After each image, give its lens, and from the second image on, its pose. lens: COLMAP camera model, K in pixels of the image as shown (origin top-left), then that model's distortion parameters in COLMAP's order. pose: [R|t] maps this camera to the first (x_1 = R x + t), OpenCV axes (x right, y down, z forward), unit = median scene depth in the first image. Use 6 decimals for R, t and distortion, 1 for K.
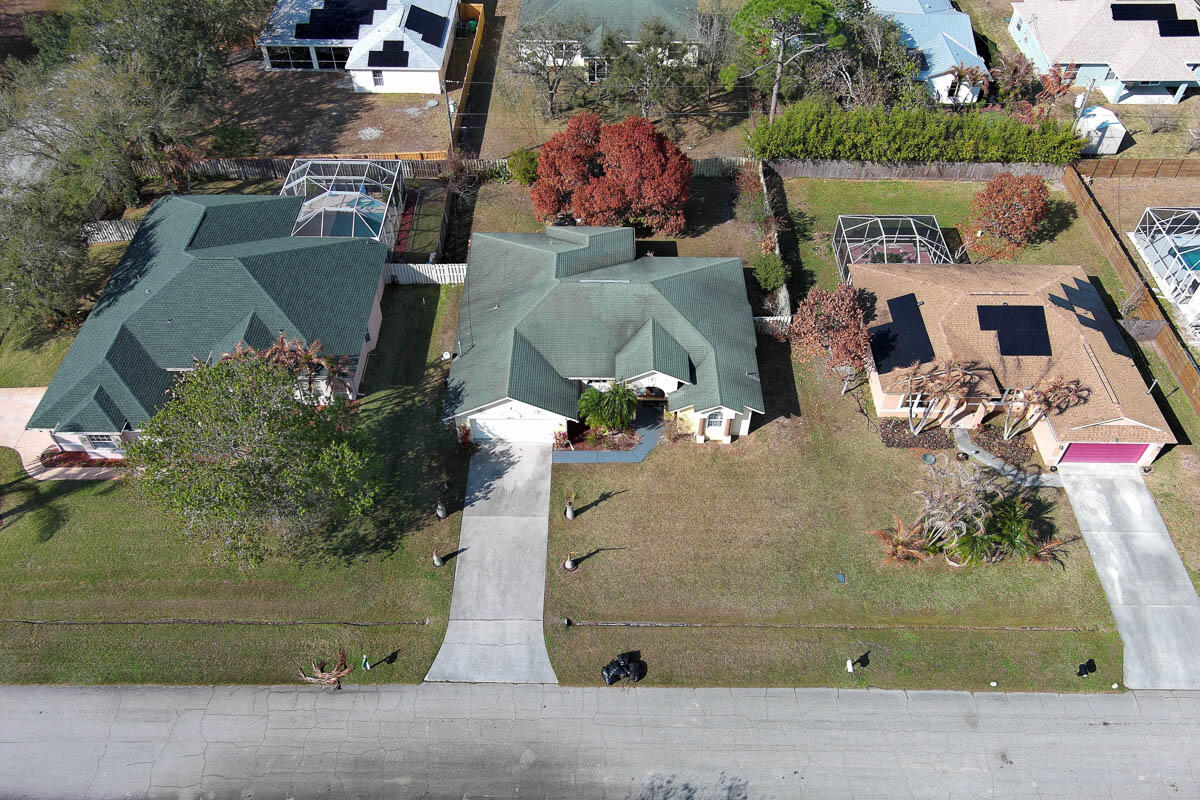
lens RADIAL K [[920.6, 0, 600.0], [0, 920.6, 400.0], [0, 0, 1]] dist [0.018322, -0.002568]
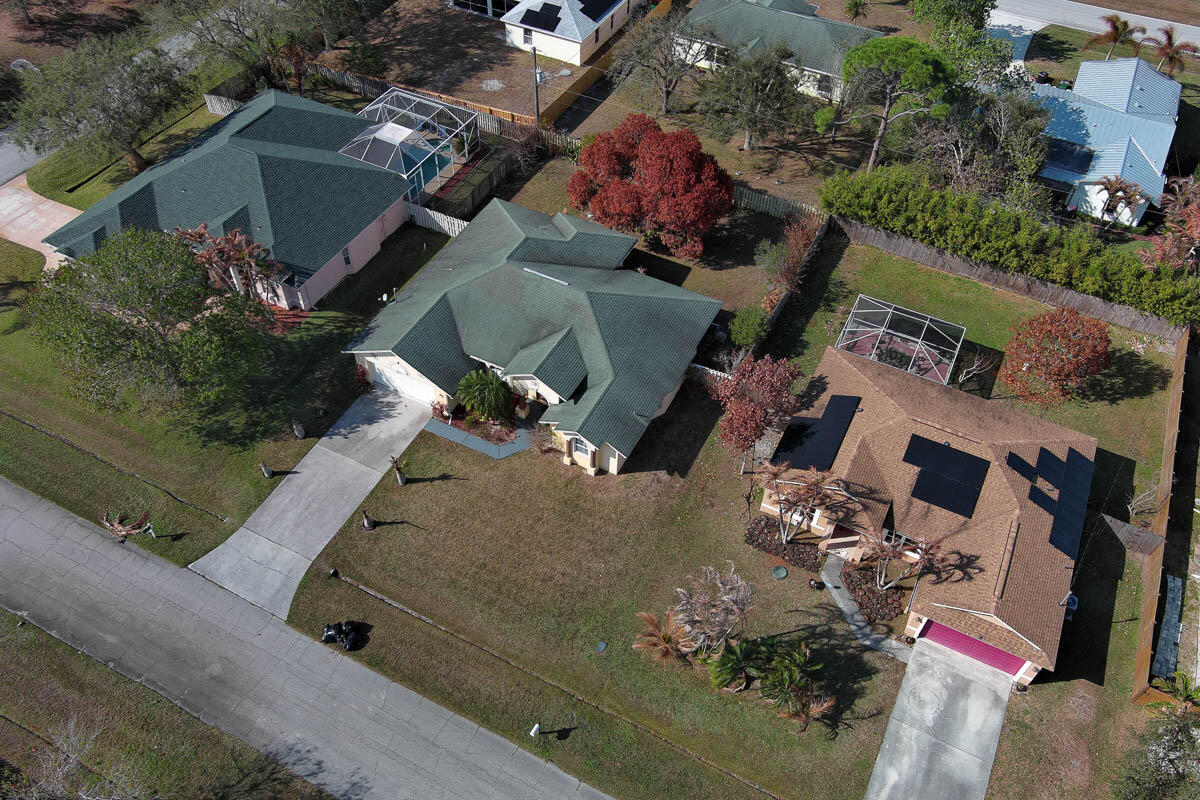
lens RADIAL K [[920.6, 0, 600.0], [0, 920.6, 400.0], [0, 0, 1]] dist [0.018322, -0.002568]
pose [[0.895107, 0.342838, -0.285037, 0.368220], [-0.340363, 0.938389, 0.059831, -0.080865], [0.287988, 0.043461, 0.956647, 0.080652]]
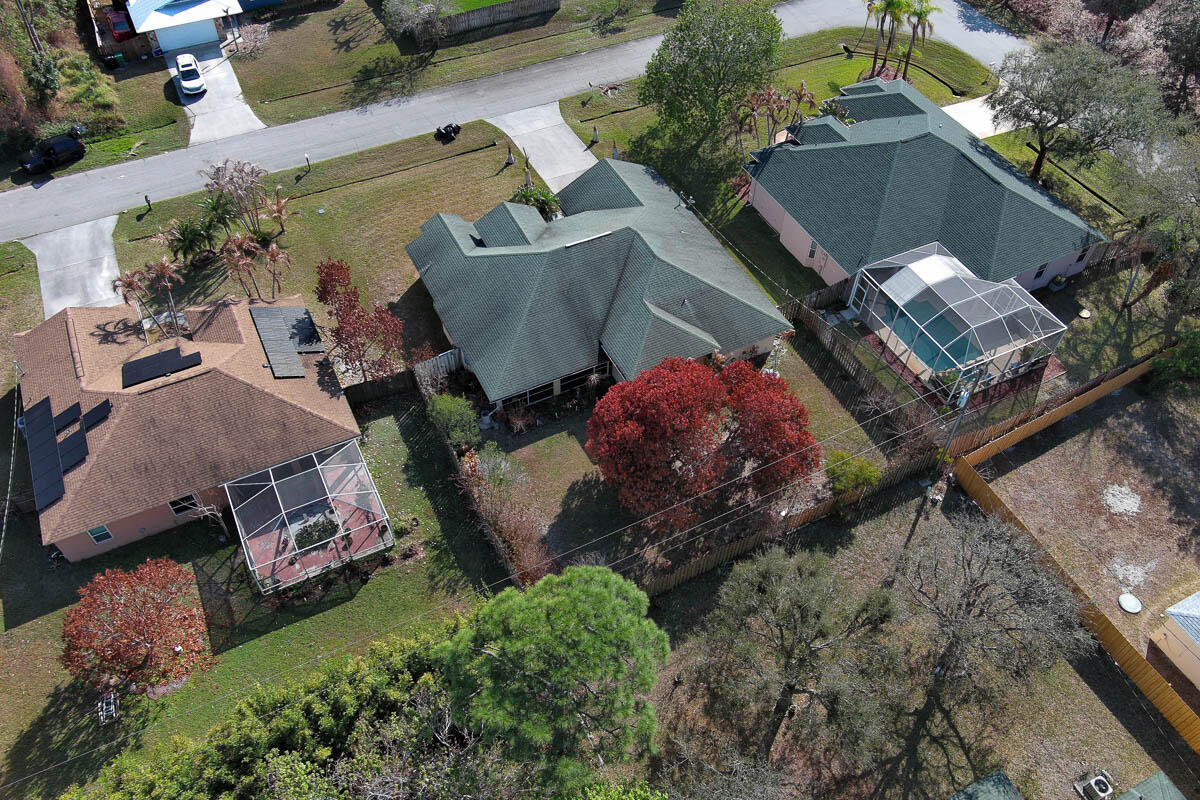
lens RADIAL K [[920.6, 0, 600.0], [0, 920.6, 400.0], [0, 0, 1]] dist [0.018322, -0.002568]
pose [[-0.888741, 0.334890, -0.313029, 0.346289], [-0.353745, -0.066722, 0.932959, -1.022098], [0.291553, 0.939892, 0.177764, 0.953777]]
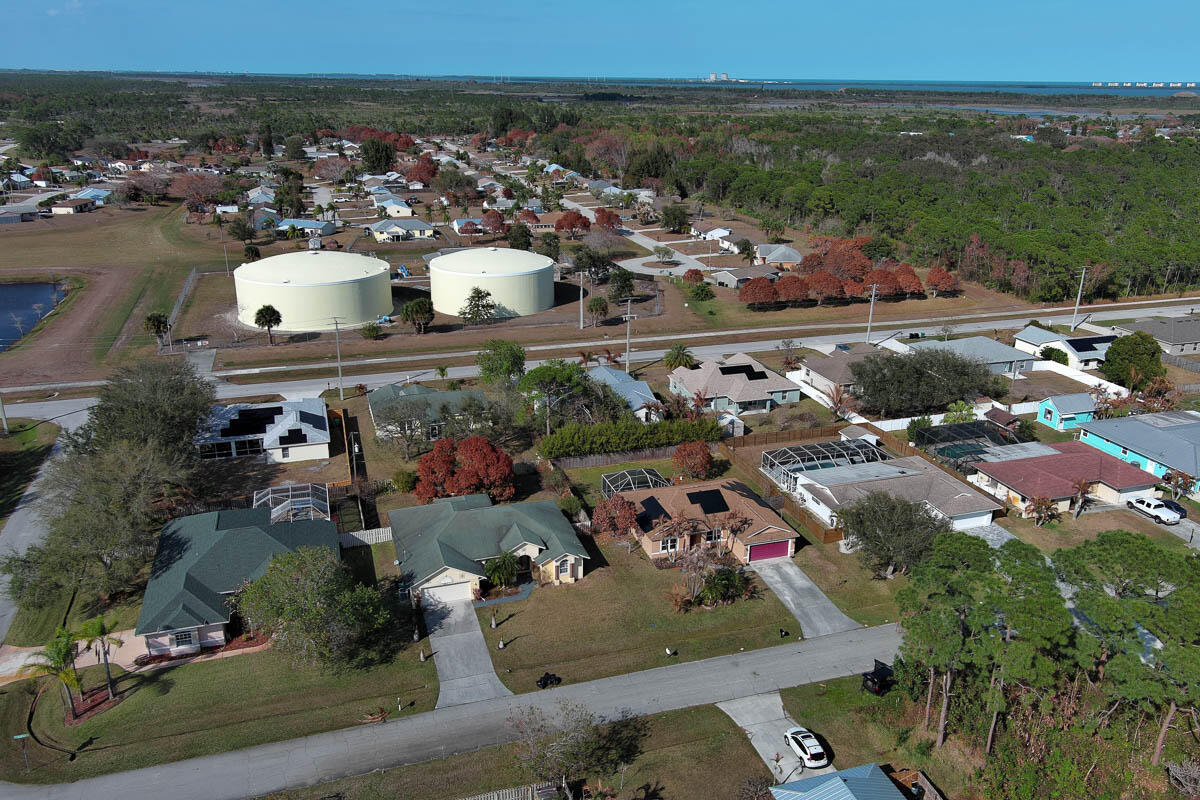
lens RADIAL K [[920.6, 0, 600.0], [0, 920.6, 400.0], [0, 0, 1]] dist [0.018322, -0.002568]
pose [[0.949960, -0.100686, 0.295700, -0.266618], [0.226313, 0.874329, -0.429337, 0.464098], [-0.215310, 0.474774, 0.853365, -0.588476]]
